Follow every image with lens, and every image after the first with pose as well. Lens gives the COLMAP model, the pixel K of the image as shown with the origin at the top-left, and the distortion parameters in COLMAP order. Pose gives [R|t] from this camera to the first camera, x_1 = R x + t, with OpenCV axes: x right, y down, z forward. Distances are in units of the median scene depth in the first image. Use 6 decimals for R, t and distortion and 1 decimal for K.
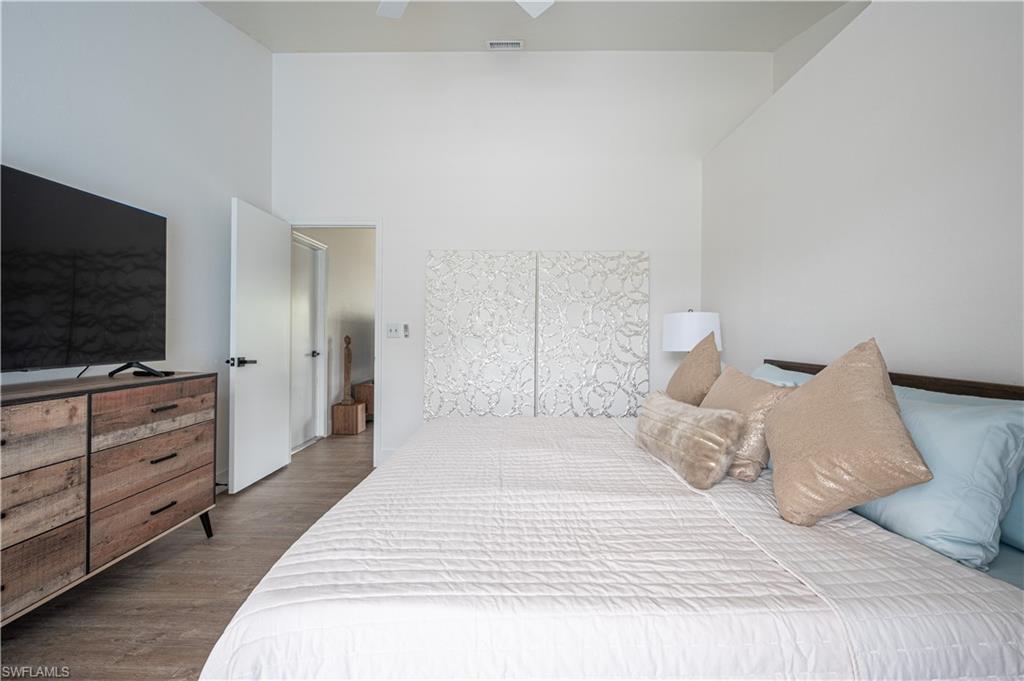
lens RADIAL K [[436.2, 0, 512.0], [0, 436.2, 340.5], [0, 0, 1]] dist [0.001317, 0.000164]
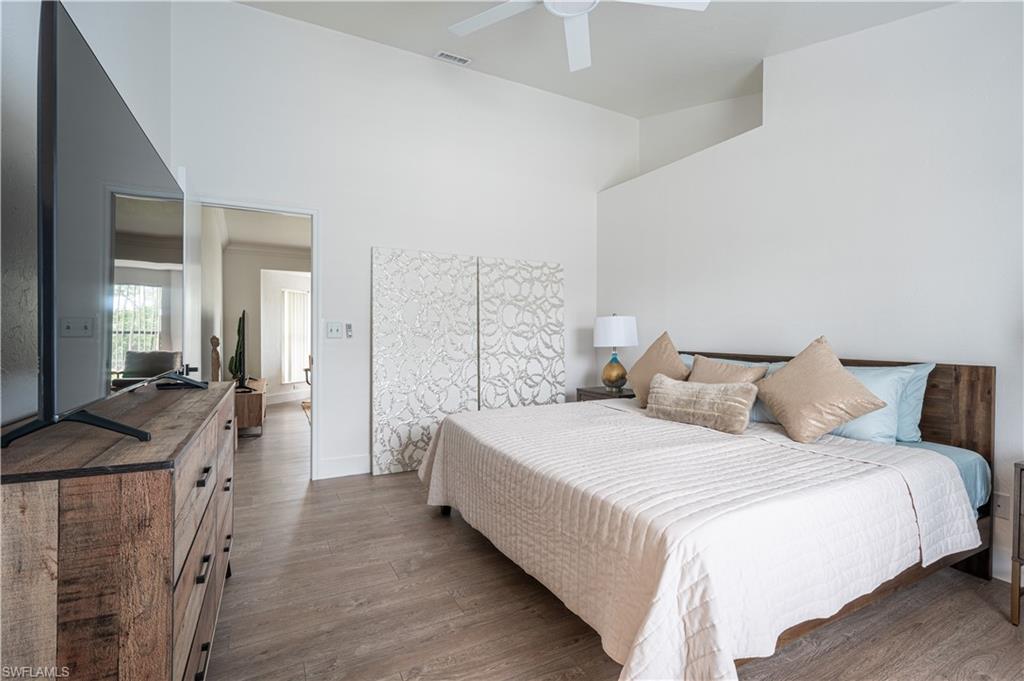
lens RADIAL K [[436.2, 0, 512.0], [0, 436.2, 340.5], [0, 0, 1]] dist [0.001317, 0.000164]
pose [[0.887988, -0.012460, 0.459697, -0.366907], [0.010222, 0.999921, 0.007357, -0.004343], [-0.459752, -0.001834, 0.888045, 0.000191]]
